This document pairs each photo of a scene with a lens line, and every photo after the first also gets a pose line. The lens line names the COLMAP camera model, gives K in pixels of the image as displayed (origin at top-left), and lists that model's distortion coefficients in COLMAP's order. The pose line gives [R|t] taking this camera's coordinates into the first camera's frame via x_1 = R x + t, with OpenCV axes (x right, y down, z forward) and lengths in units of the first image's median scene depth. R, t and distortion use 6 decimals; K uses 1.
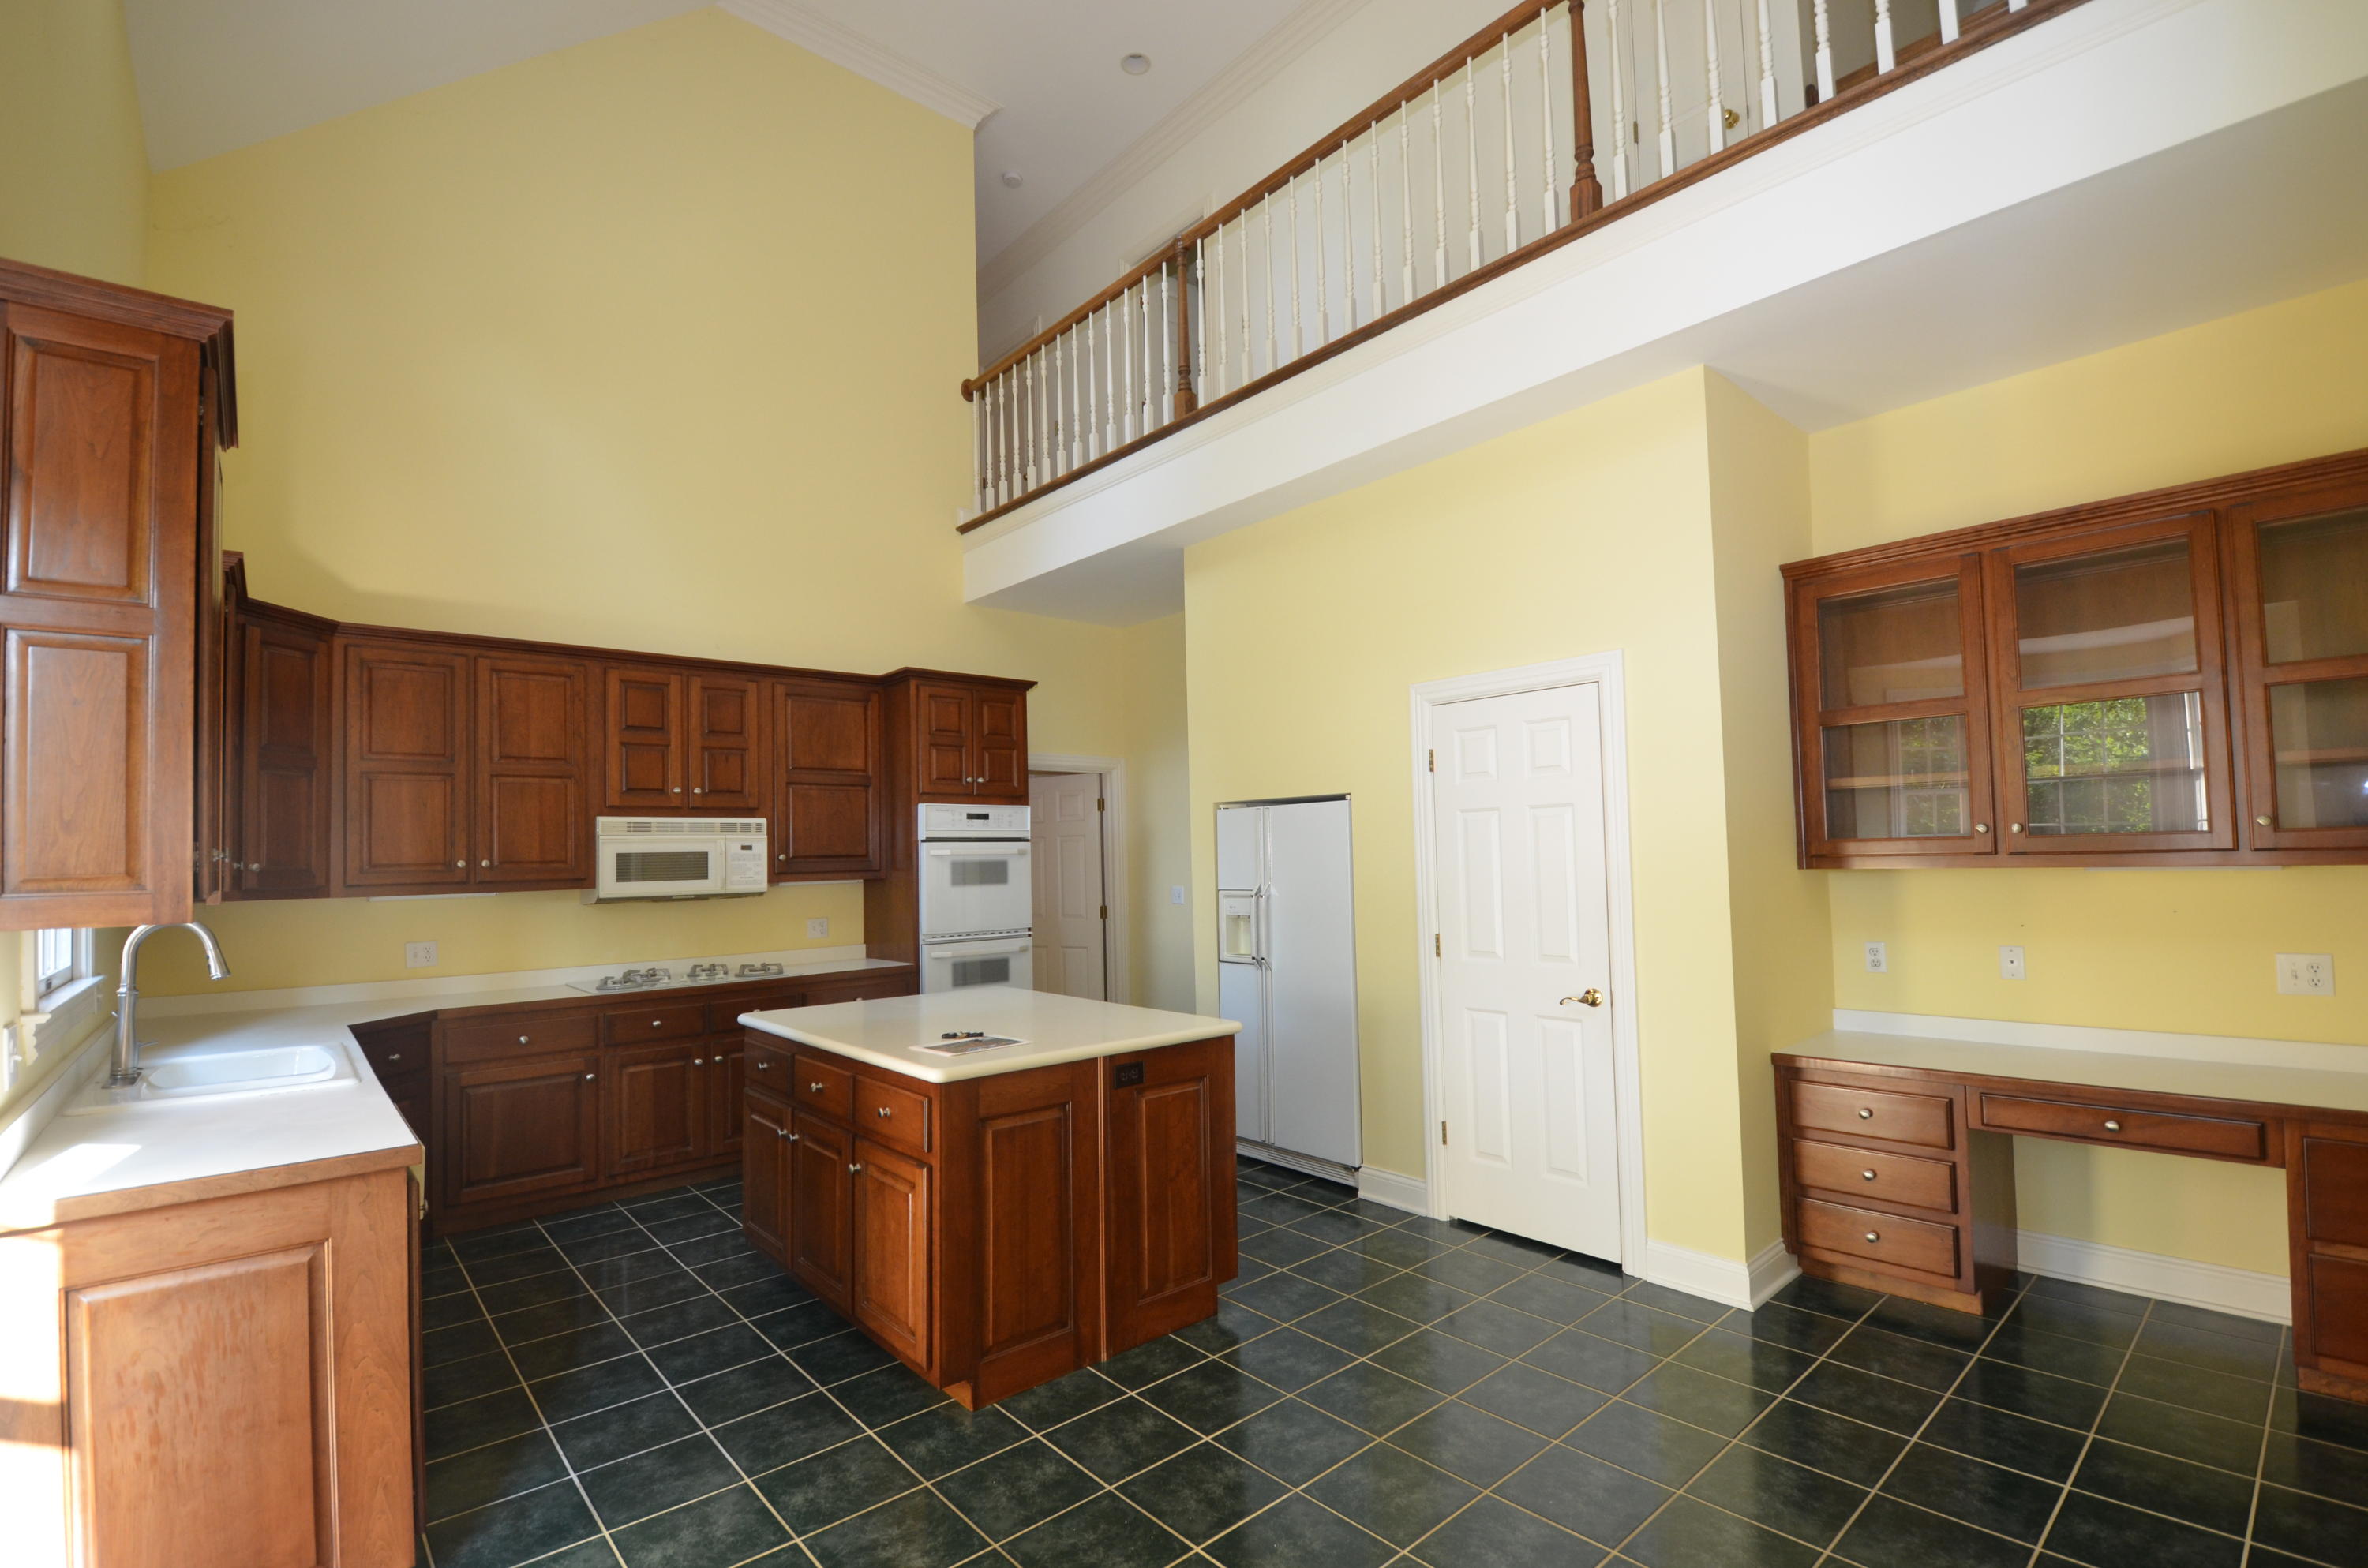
lens RADIAL K [[1062.9, 0, 1182.7], [0, 1062.9, 813.5], [0, 0, 1]] dist [0.012818, -0.021477]
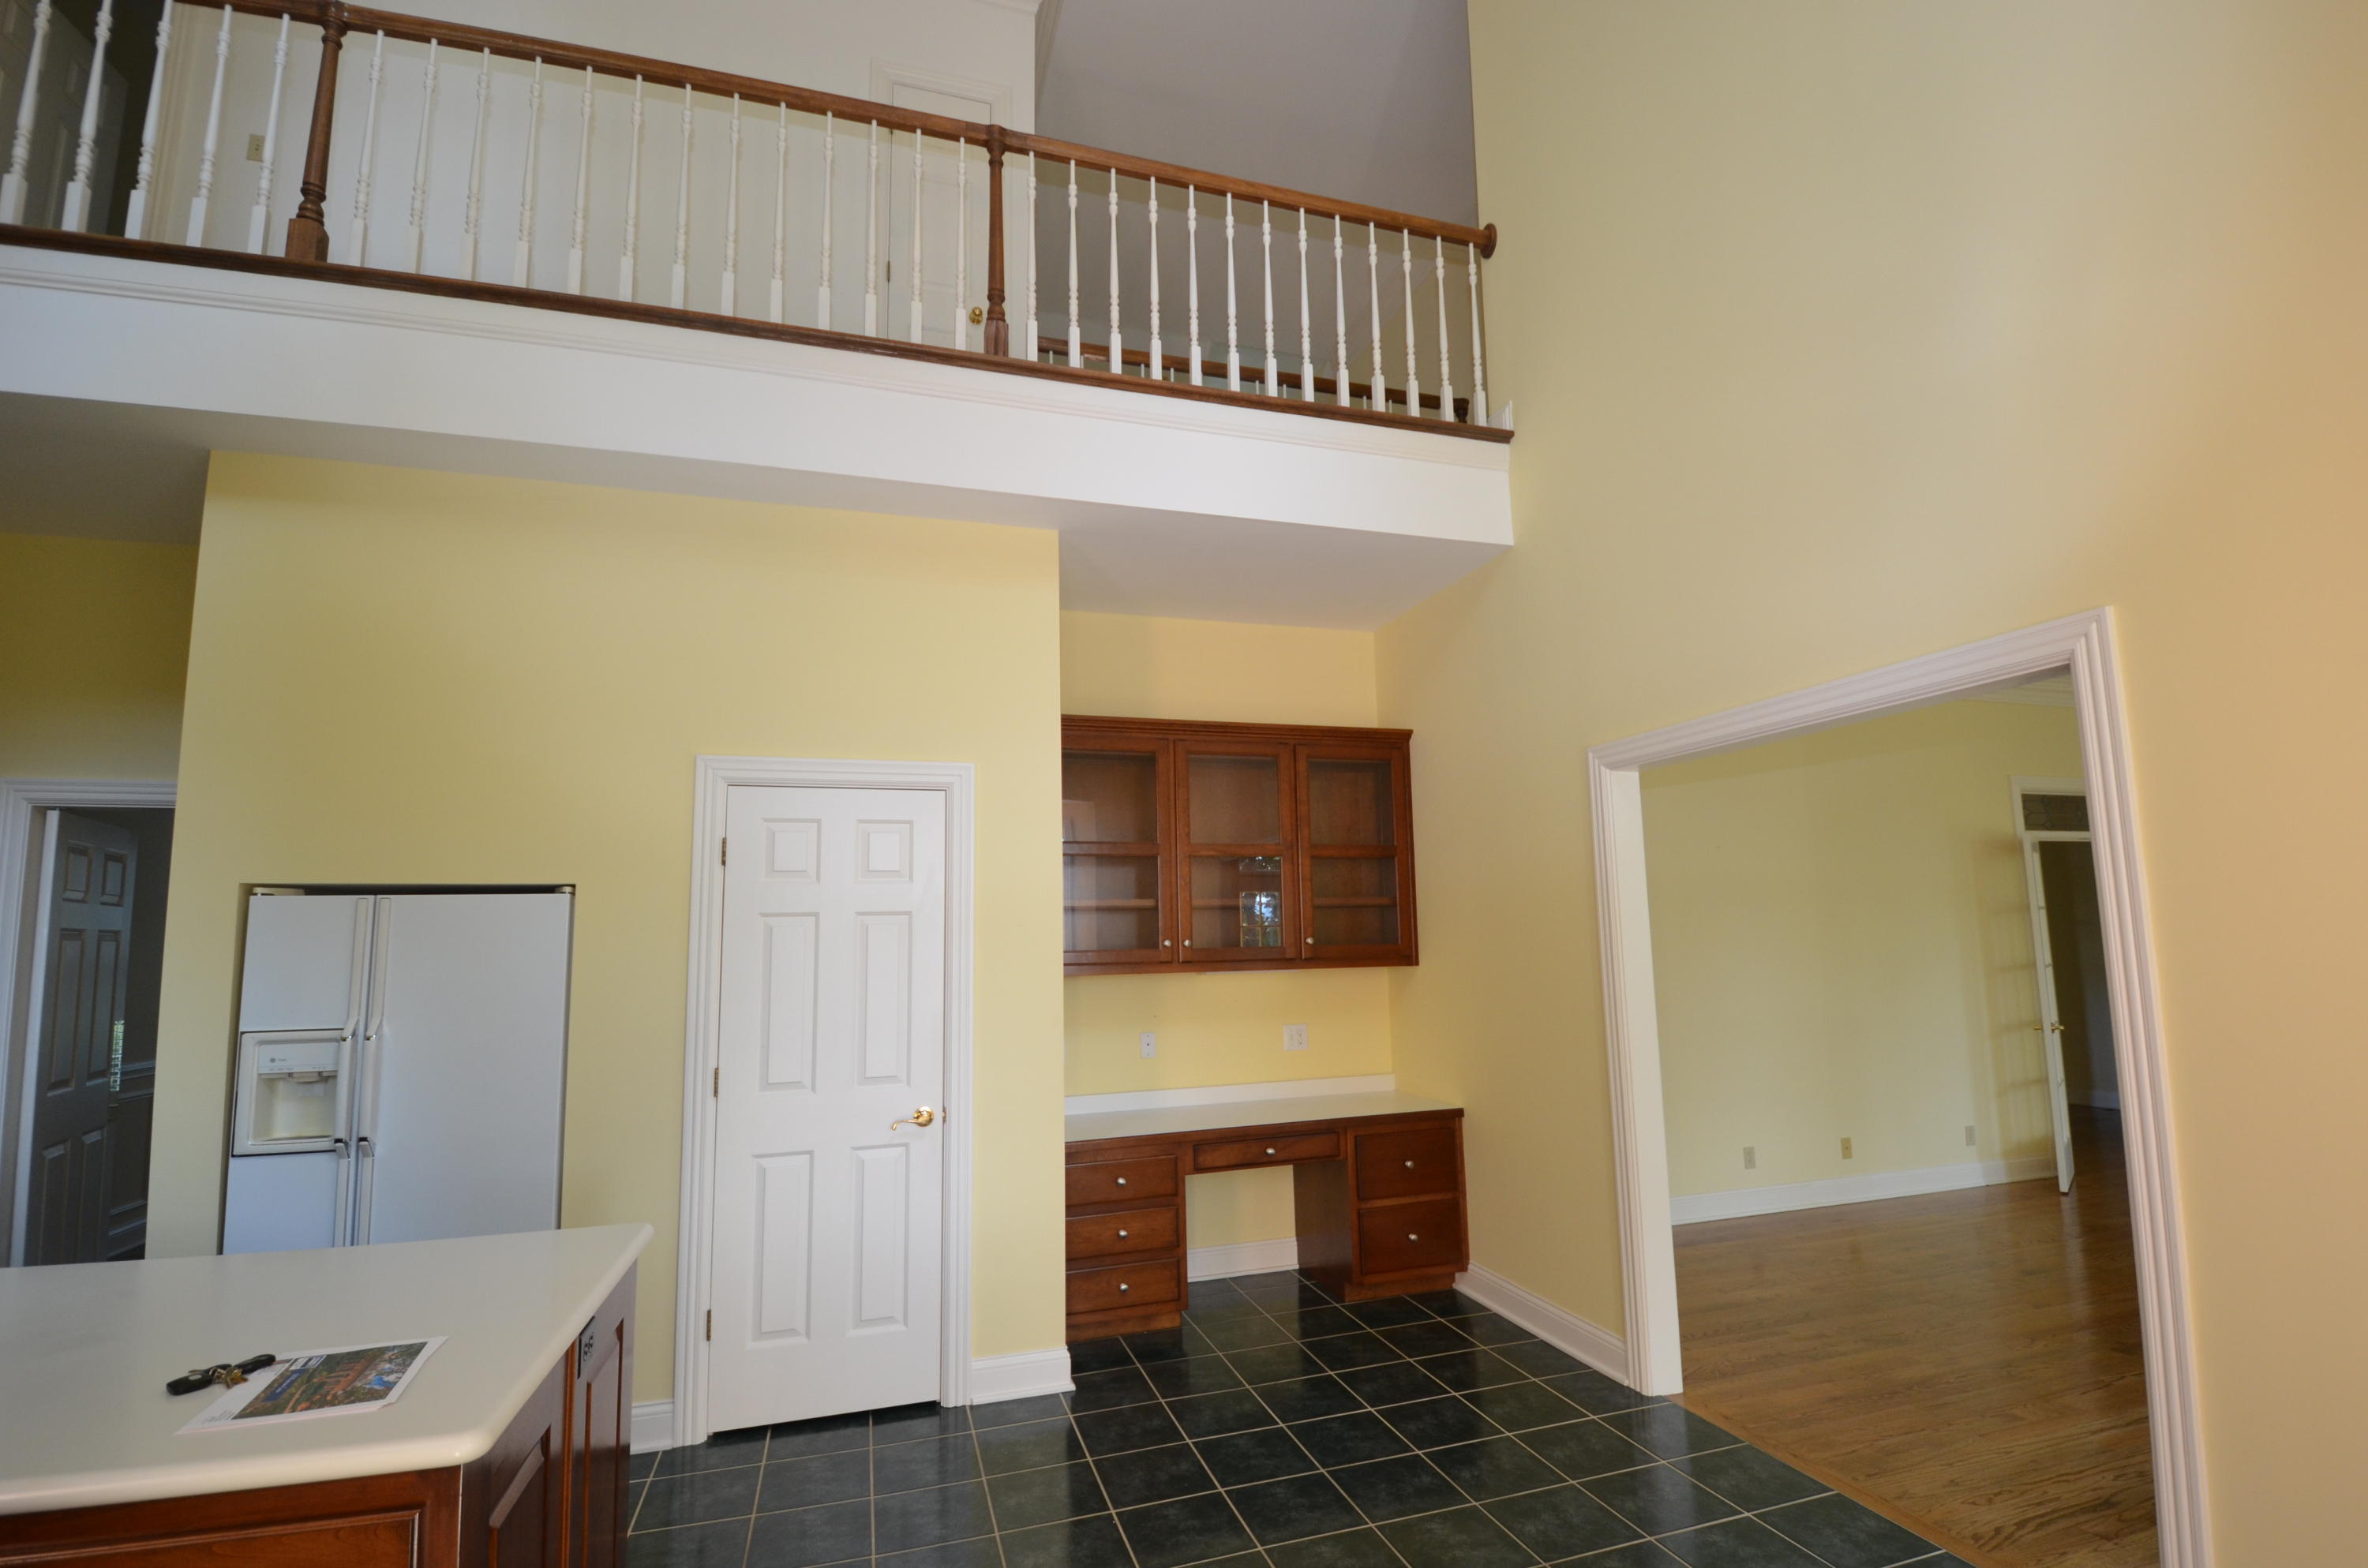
lens RADIAL K [[1011.9, 0, 1178.0], [0, 1011.9, 835.6], [0, 0, 1]] dist [0.000231, -0.008109]
pose [[0.417271, 0.118898, 0.900971, -0.282164], [-0.018802, 0.992322, -0.122245, 0.023189], [-0.908588, 0.034069, 0.416302, 0.316002]]
